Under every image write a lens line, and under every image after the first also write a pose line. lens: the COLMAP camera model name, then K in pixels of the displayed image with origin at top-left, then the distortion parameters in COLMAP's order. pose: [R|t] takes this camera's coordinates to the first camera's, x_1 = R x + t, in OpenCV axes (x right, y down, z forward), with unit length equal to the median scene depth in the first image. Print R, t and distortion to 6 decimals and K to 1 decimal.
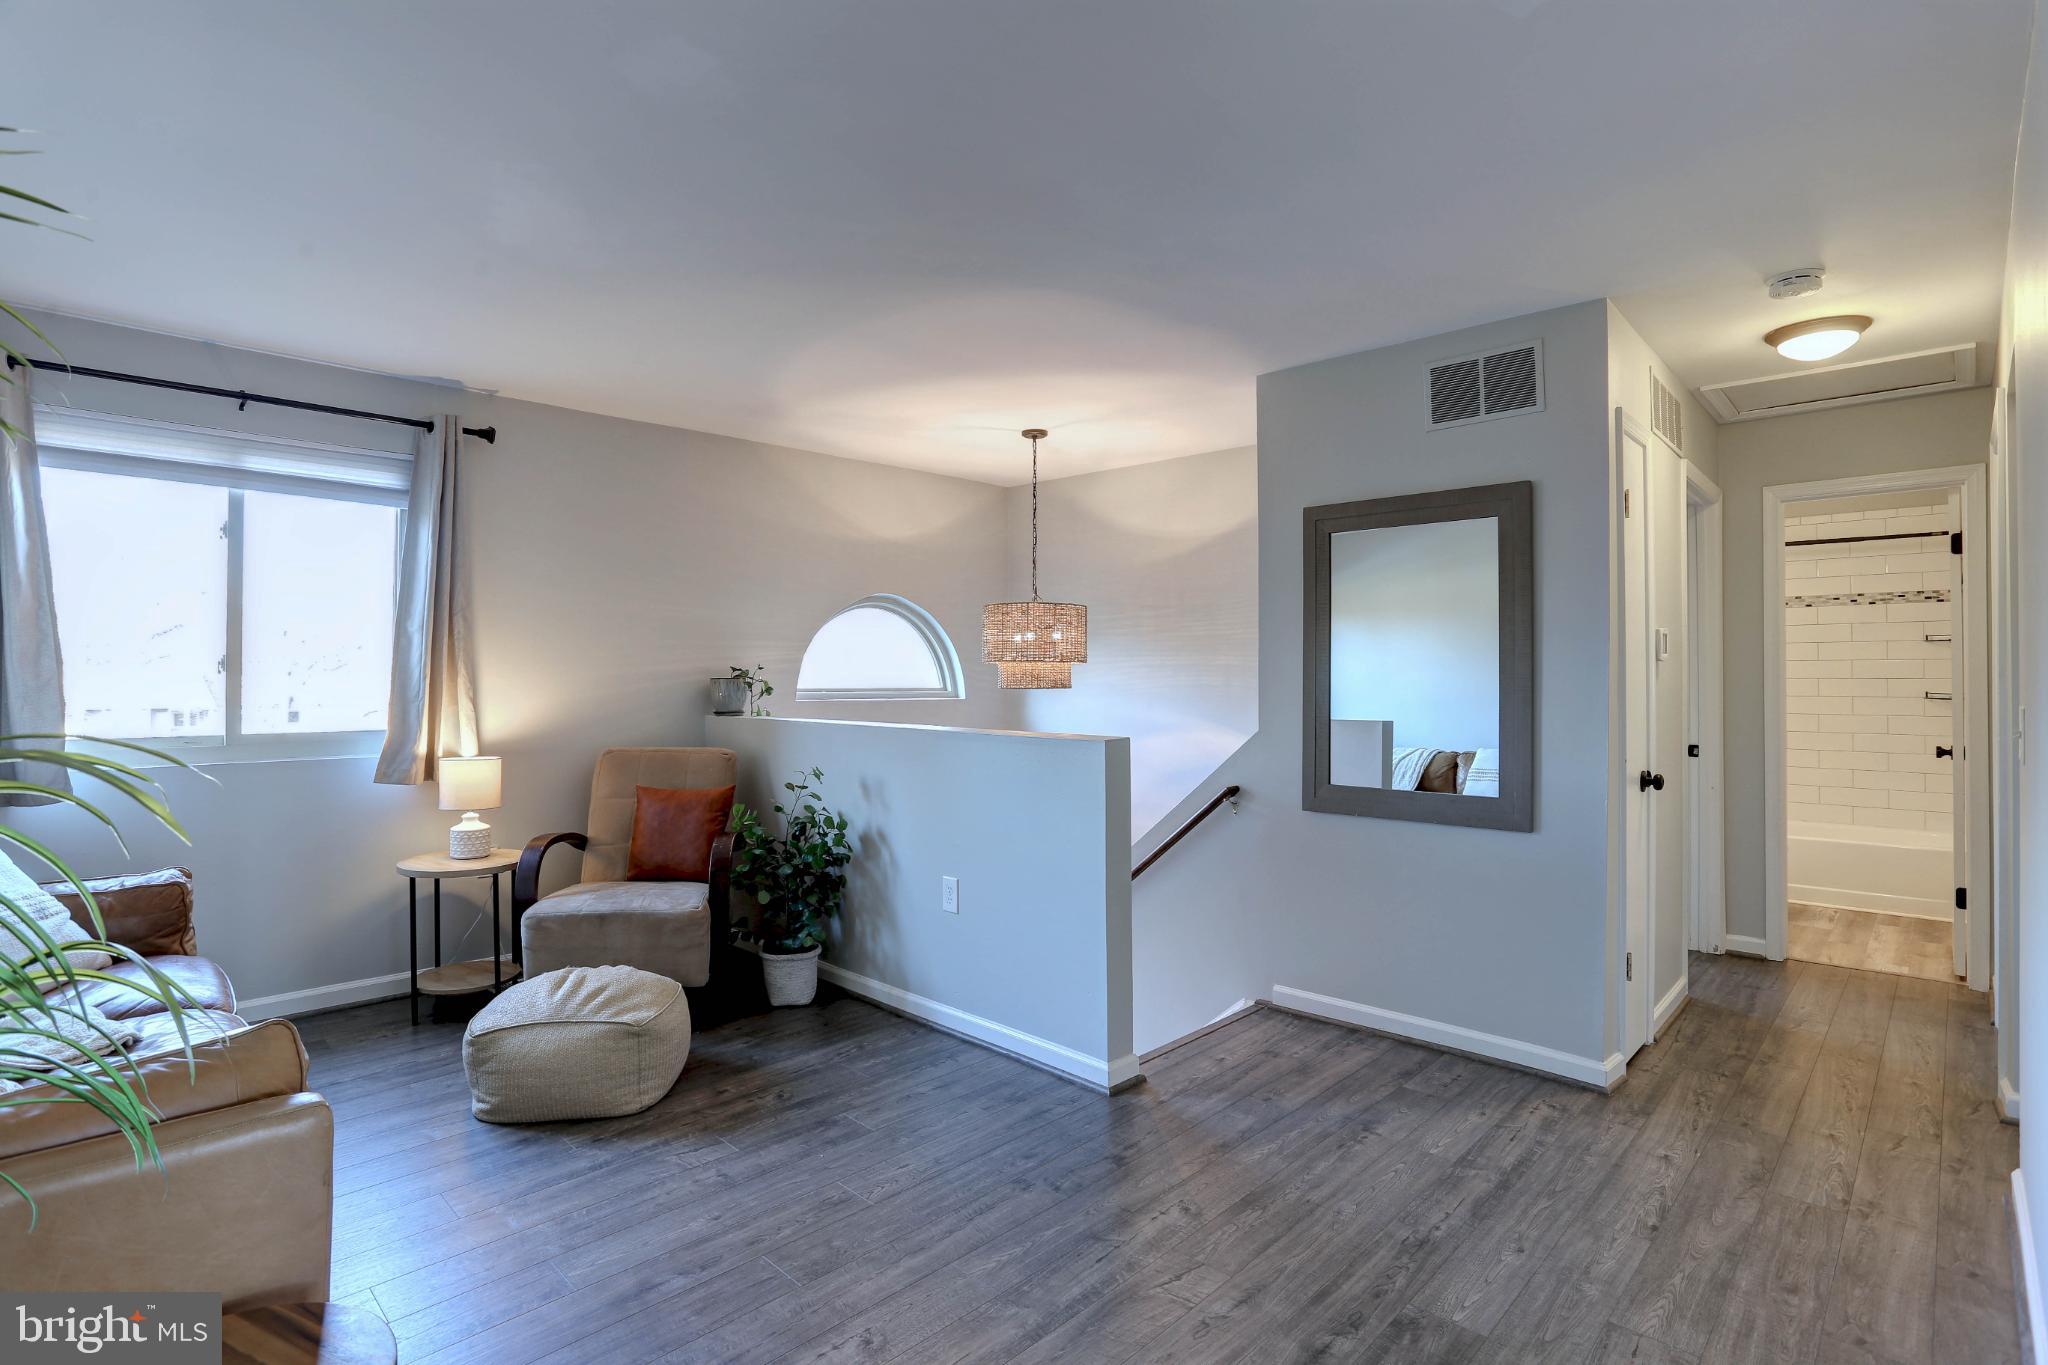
lens RADIAL K [[1022.5, 0, 1033.2], [0, 1022.5, 655.3], [0, 0, 1]] dist [-0.050572, 0.021752]
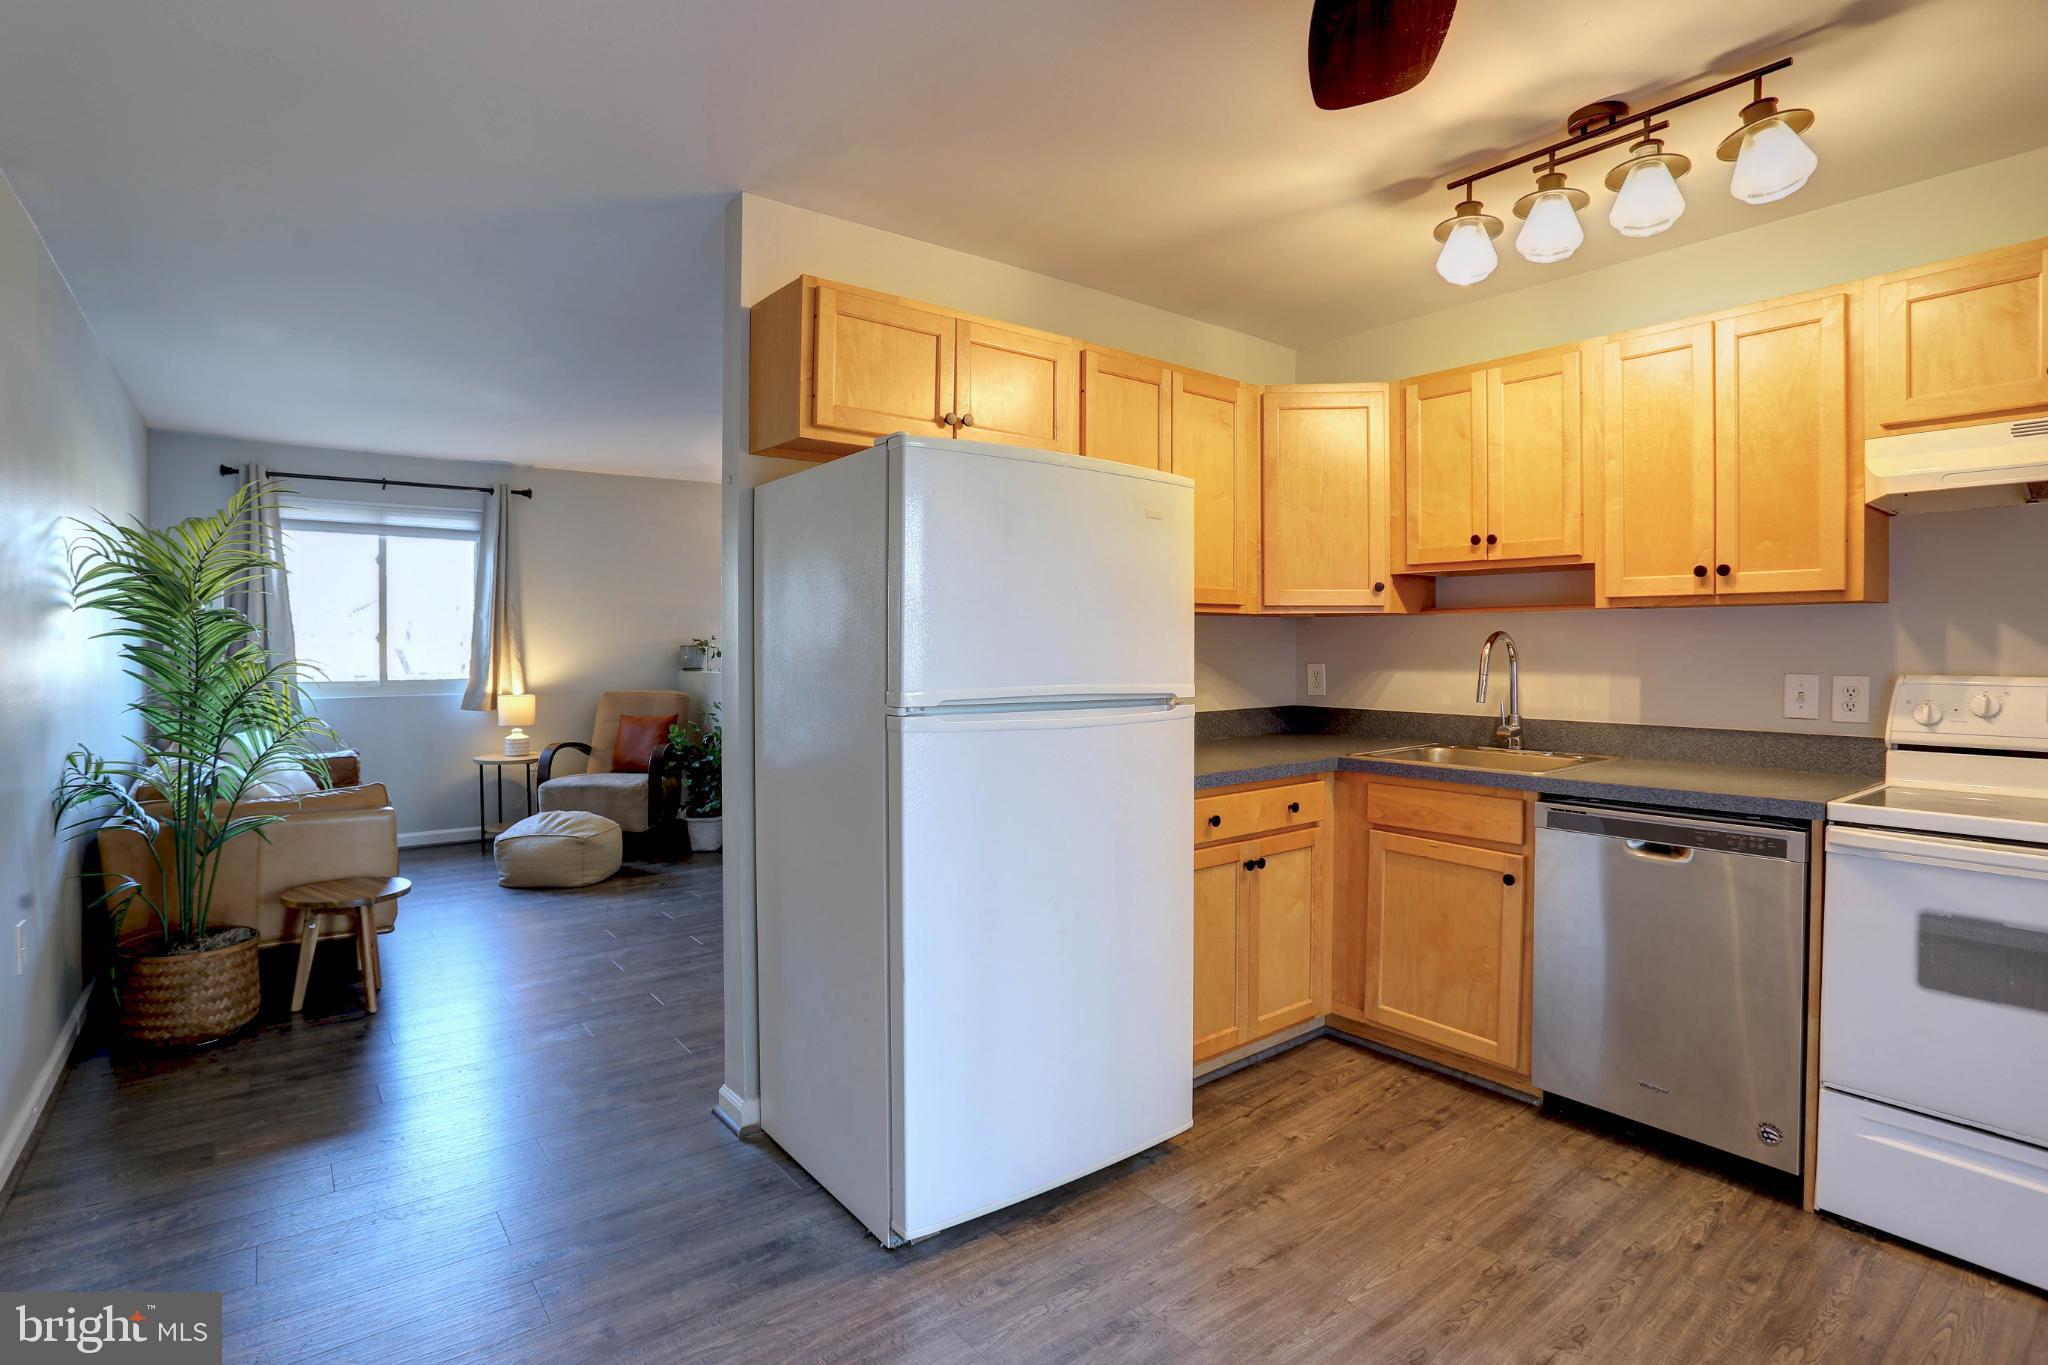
lens RADIAL K [[1009.0, 0, 1043.3], [0, 1009.0, 660.9], [0, 0, 1]] dist [-0.094565, 0.040183]
pose [[0.992873, -0.002413, -0.119155, 0.505546], [0.006512, 0.999400, 0.034023, -0.002487], [0.119001, -0.034556, 0.992293, -0.507151]]
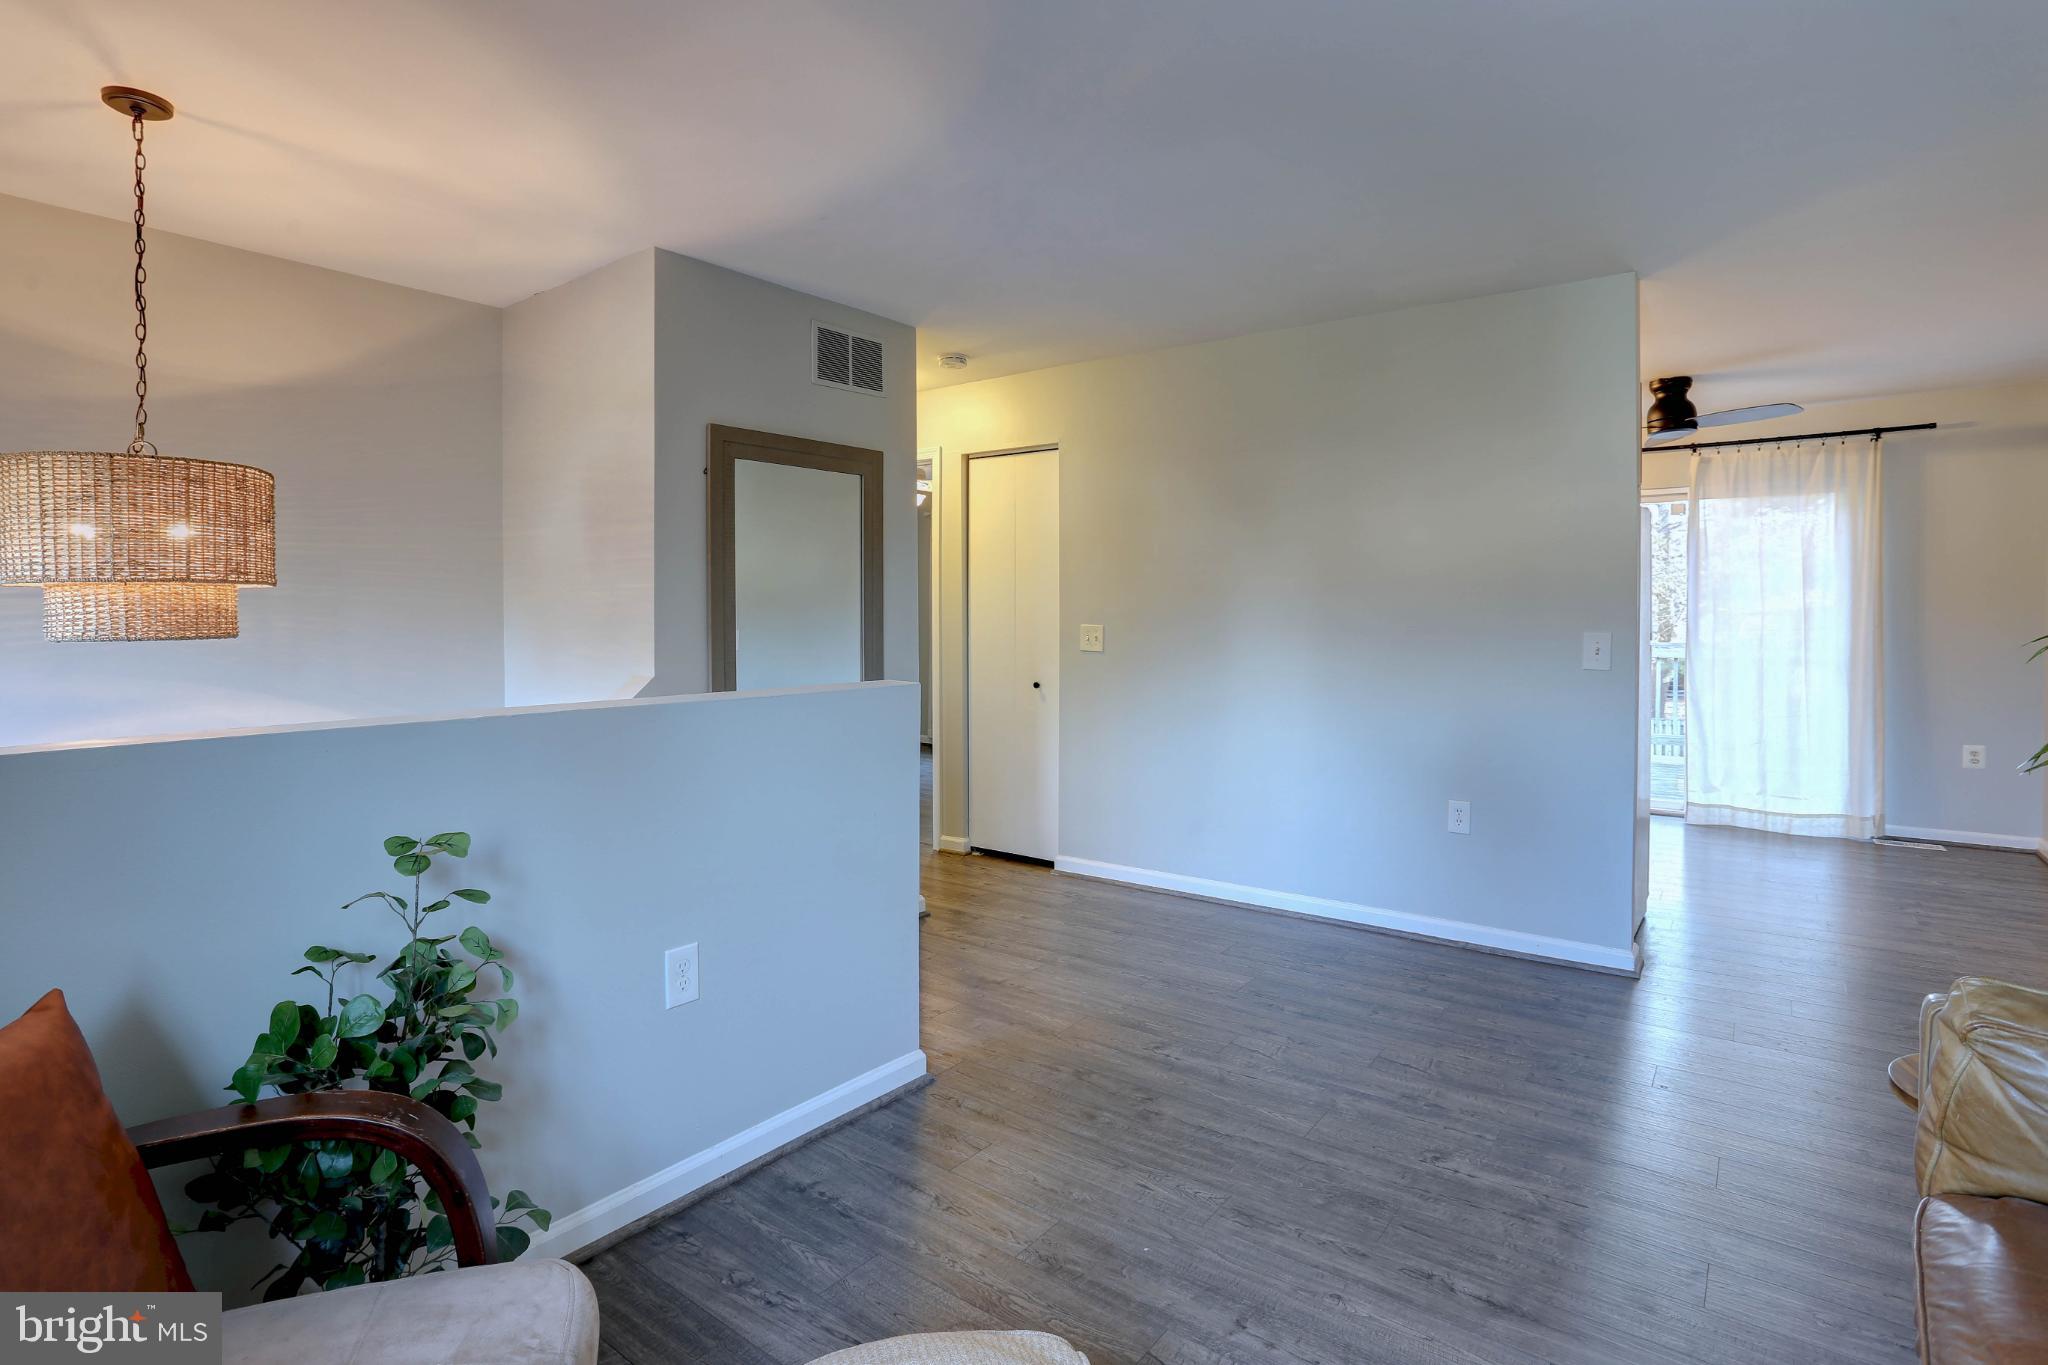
lens RADIAL K [[998.8, 0, 1014.7], [0, 998.8, 674.2], [0, 0, 1]] dist [-0.050234, 0.019700]
pose [[-0.111248, -0.052826, 0.992388, -0.657546], [-0.014658, 0.998565, 0.051512, 0.026311], [-0.993685, -0.008816, -0.111863, 0.865231]]
